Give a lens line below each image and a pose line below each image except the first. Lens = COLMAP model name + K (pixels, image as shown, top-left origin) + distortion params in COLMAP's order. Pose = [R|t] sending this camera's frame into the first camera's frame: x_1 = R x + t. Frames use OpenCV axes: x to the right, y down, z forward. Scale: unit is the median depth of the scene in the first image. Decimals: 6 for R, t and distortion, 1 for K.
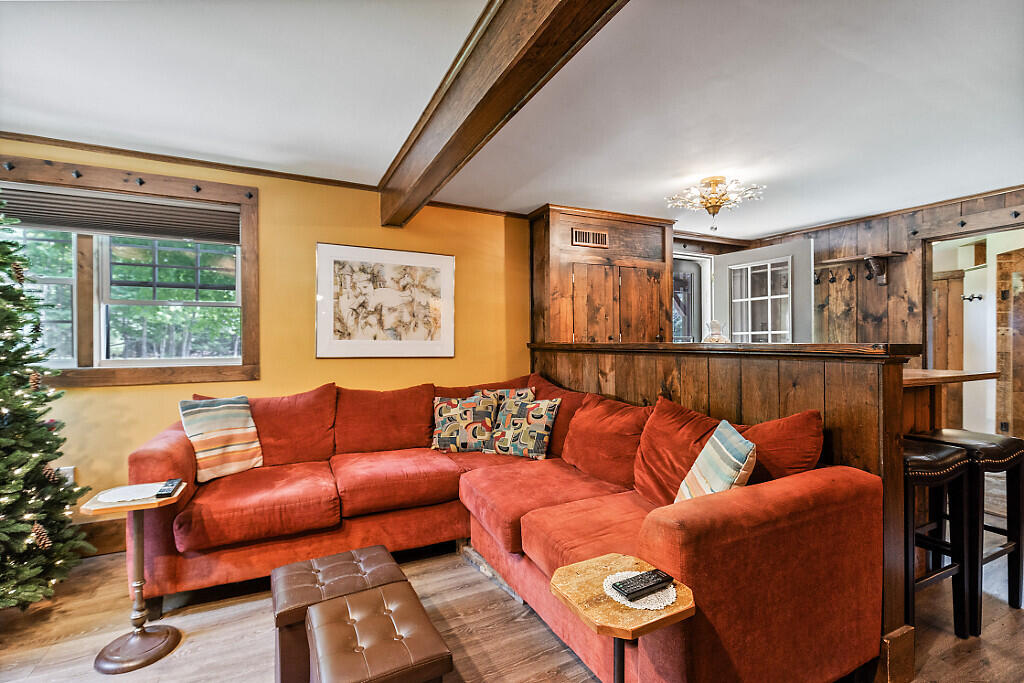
lens RADIAL K [[465.6, 0, 513.2], [0, 465.6, 342.3], [0, 0, 1]] dist [0.005437, -0.000538]
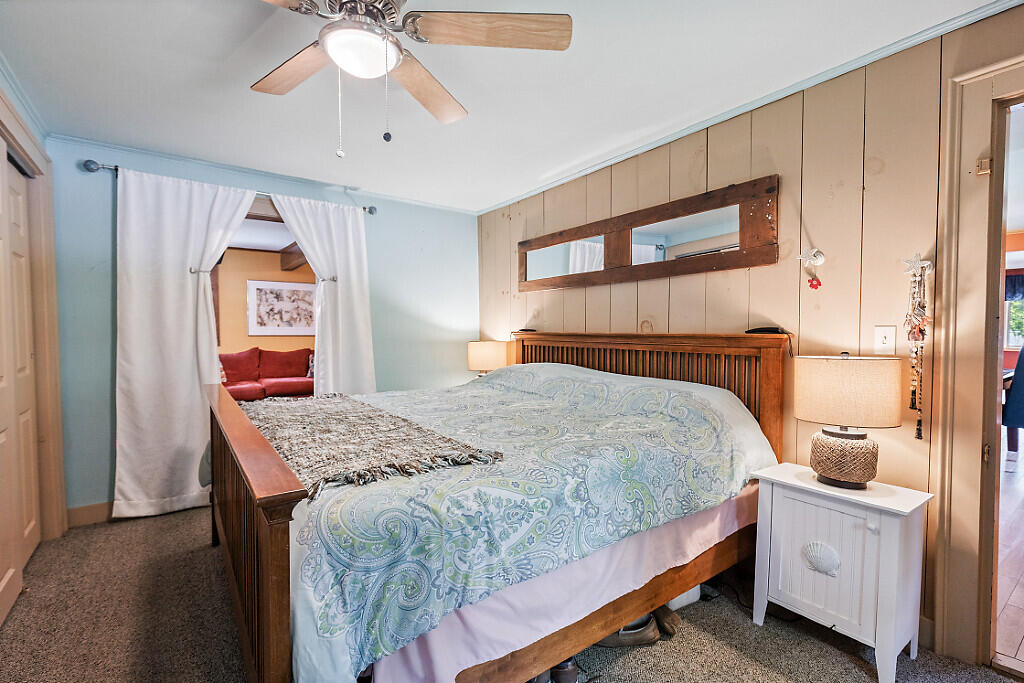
lens RADIAL K [[465.6, 0, 503.7], [0, 465.6, 346.4], [0, 0, 1]] dist [0.005437, -0.000538]
pose [[0.988626, -0.006419, 0.150259, 0.372998], [0.000802, 0.999300, 0.037414, 0.004851], [-0.150394, -0.036868, 0.987938, -1.175294]]
